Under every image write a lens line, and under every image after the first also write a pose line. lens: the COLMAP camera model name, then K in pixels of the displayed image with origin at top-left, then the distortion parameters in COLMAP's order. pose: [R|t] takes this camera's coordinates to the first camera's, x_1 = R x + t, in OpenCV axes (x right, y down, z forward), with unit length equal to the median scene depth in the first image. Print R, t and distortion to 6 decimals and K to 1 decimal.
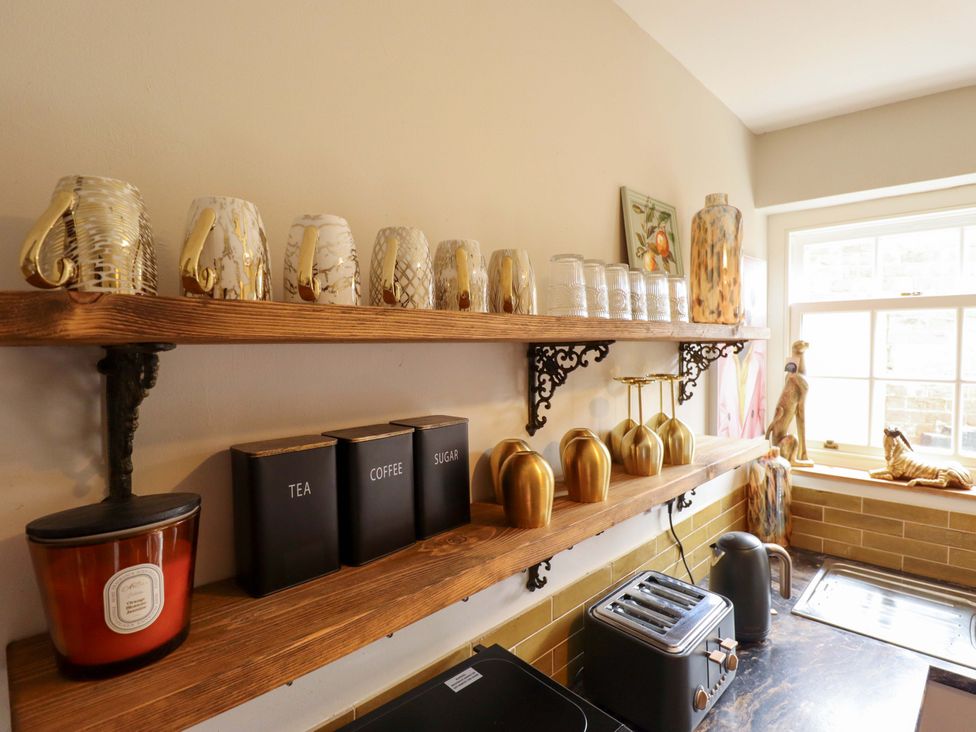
lens RADIAL K [[496.7, 0, 492.4], [0, 496.7, 356.3], [0, 0, 1]] dist [0.002295, -0.014893]
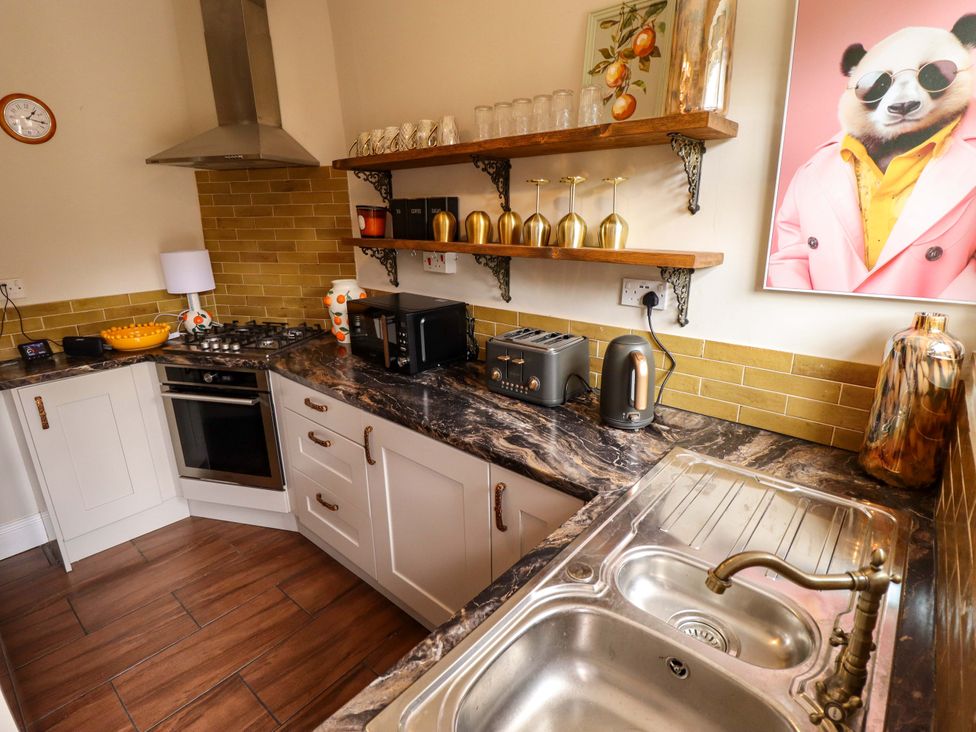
lens RADIAL K [[496.7, 0, 492.4], [0, 496.7, 356.3], [0, 0, 1]] dist [0.002295, -0.014893]
pose [[0.079698, 0.286870, -0.954648, 1.991153], [-0.016826, 0.957946, 0.286456, 0.139081], [0.996677, -0.006768, 0.081173, 0.818967]]
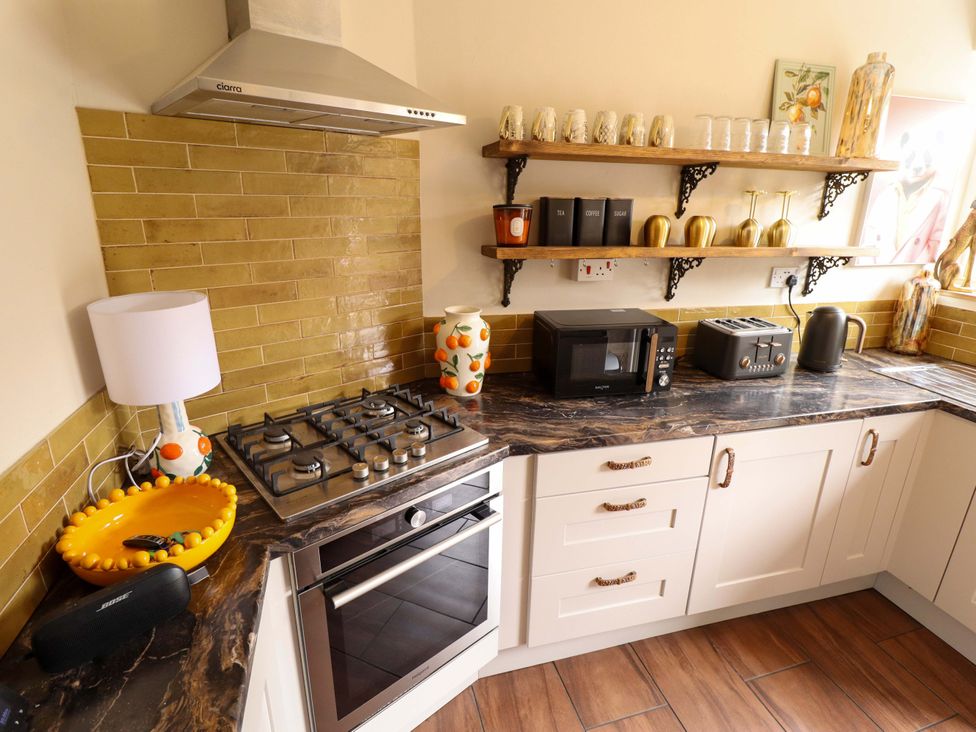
lens RADIAL K [[508.3, 0, 498.7], [0, 508.3, 359.4], [0, 0, 1]] dist [0.002250, -0.015654]
pose [[0.867198, 0.173791, -0.466652, 0.495271], [-0.039652, 0.958245, 0.283185, 0.156817], [0.496382, -0.227074, 0.837880, -1.109997]]
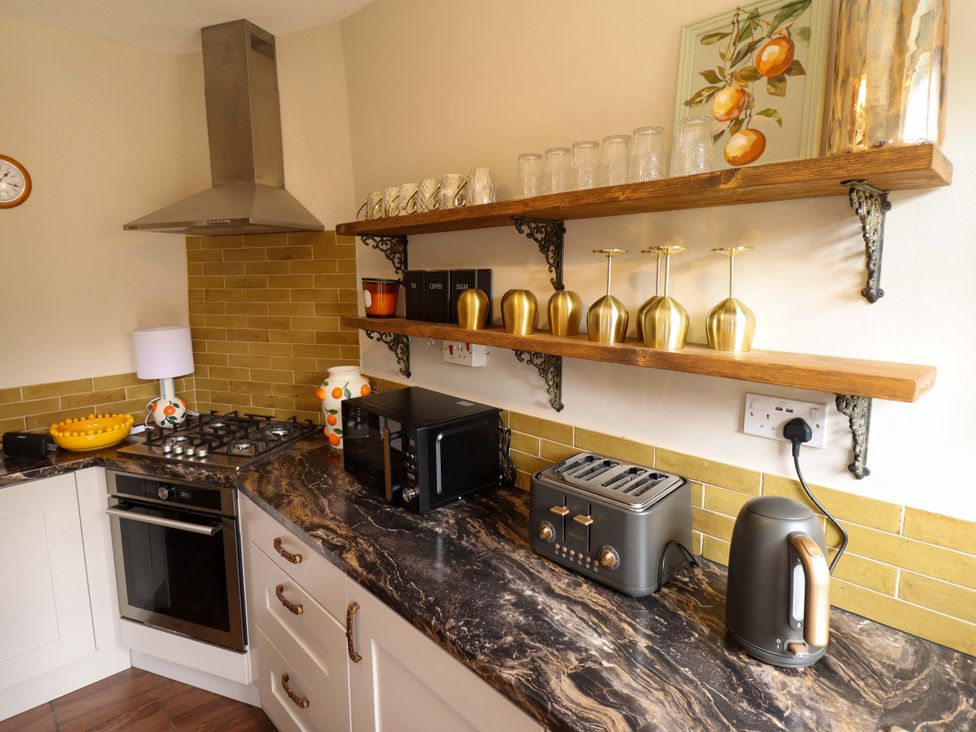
lens RADIAL K [[538.7, 0, 456.2], [0, 538.7, 332.3], [0, 0, 1]] dist [0.003855, -0.015754]
pose [[-0.032976, 0.122061, -0.991975, 1.553154], [-0.013896, 0.992362, 0.122571, 0.092146], [0.999360, 0.017826, -0.031028, 0.795439]]
